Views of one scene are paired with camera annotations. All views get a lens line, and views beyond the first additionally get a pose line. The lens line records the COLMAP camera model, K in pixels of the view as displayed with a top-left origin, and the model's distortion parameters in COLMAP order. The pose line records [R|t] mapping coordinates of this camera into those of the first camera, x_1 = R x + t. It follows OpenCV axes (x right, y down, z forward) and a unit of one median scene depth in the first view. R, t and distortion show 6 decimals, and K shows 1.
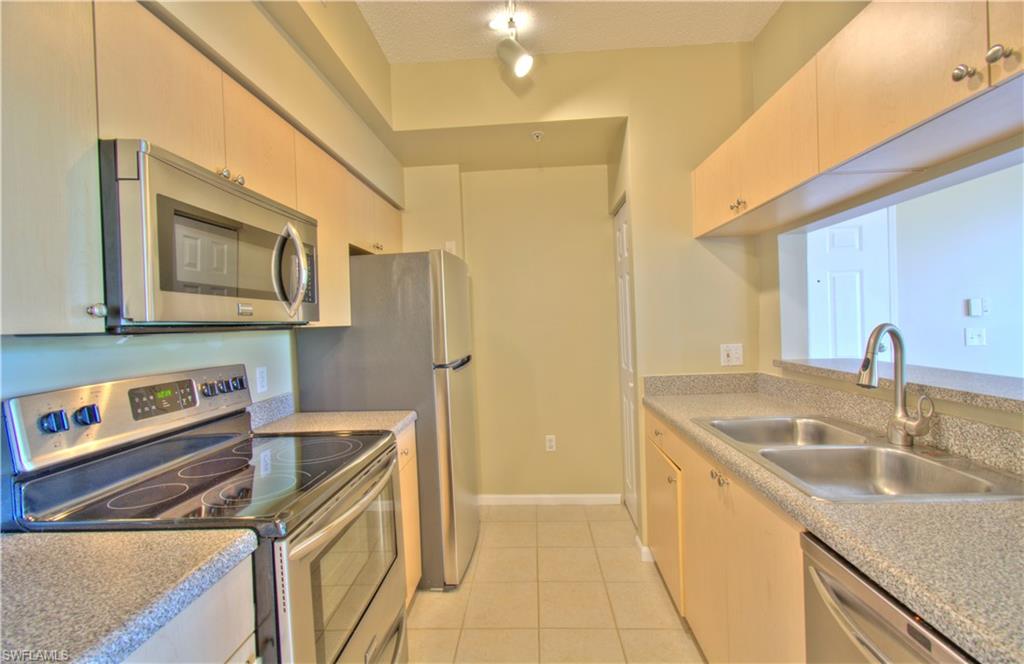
lens RADIAL K [[443.2, 0, 510.6], [0, 443.2, 329.5], [0, 0, 1]] dist [0.005127, 0.000480]
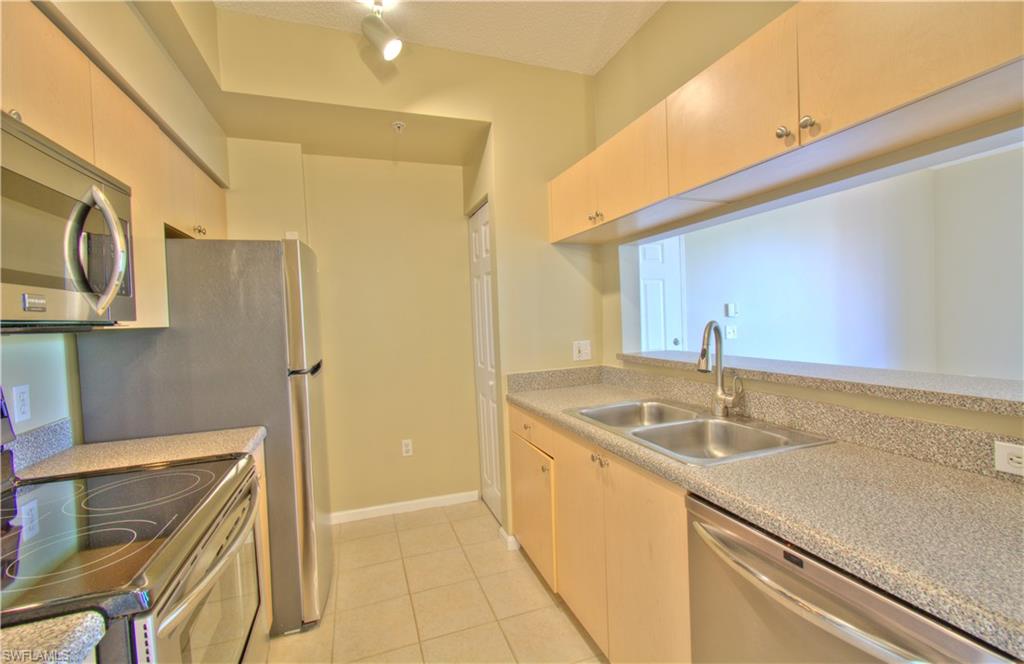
lens RADIAL K [[443.2, 0, 511.7], [0, 443.2, 329.1], [0, 0, 1]] dist [0.005127, 0.000480]
pose [[0.922460, -0.009128, 0.385984, -0.128728], [0.010442, 0.999945, -0.001308, 0.003941], [-0.385950, 0.005237, 0.922505, 0.044038]]
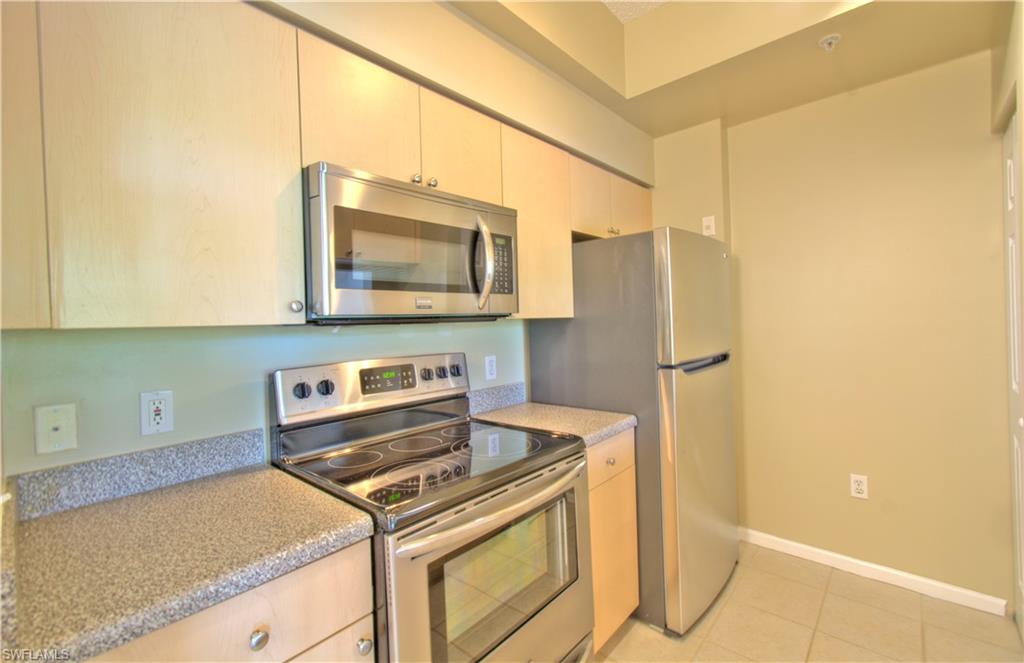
lens RADIAL K [[443.2, 0, 512.6], [0, 443.2, 329.5], [0, 0, 1]] dist [0.005127, 0.000480]
pose [[0.783564, 0.020893, -0.620960, 0.169466], [-0.007193, 0.999673, 0.024558, -0.006800], [0.621269, -0.014776, 0.783458, 0.215798]]
